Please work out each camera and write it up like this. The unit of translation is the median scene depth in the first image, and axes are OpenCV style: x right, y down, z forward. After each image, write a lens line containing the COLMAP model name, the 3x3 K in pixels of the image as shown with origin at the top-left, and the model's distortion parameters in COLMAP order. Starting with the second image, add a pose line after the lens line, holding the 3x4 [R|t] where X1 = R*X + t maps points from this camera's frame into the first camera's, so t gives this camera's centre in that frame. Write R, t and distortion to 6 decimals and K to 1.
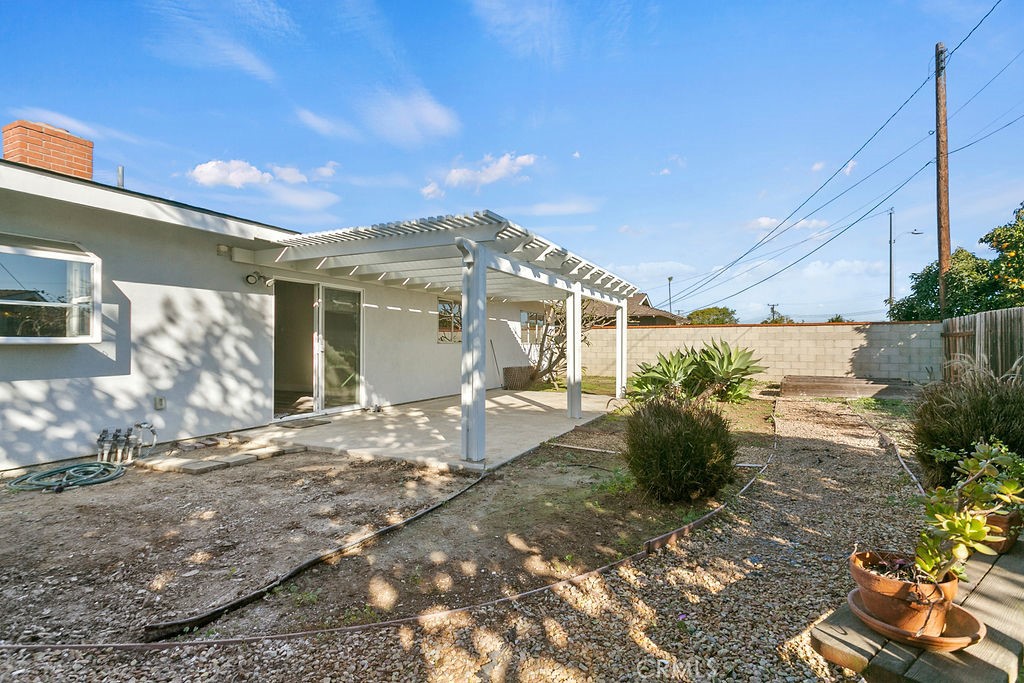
lens RADIAL K [[503.4, 0, 512.0], [0, 503.4, 341.5], [0, 0, 1]] dist [-0.004452, 0.000130]
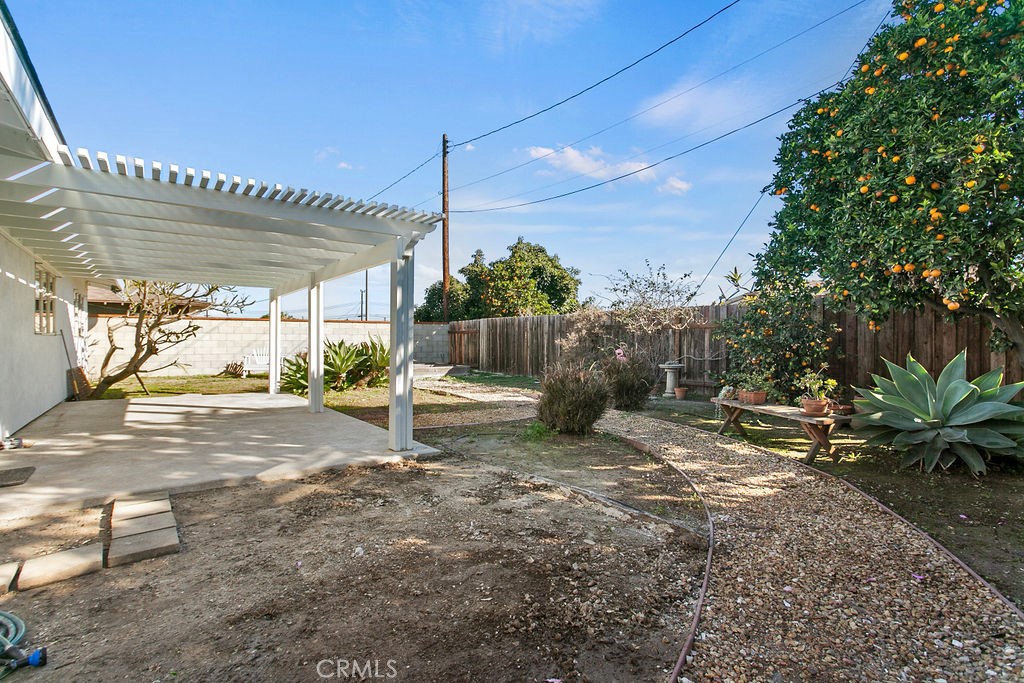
lens RADIAL K [[503.4, 0, 512.0], [0, 503.4, 341.5], [0, 0, 1]] dist [-0.004452, 0.000130]
pose [[0.454508, -0.002802, 0.890738, -0.795645], [-0.007028, 0.999953, 0.006732, 0.006958], [-0.890715, -0.009320, 0.454467, 0.305700]]
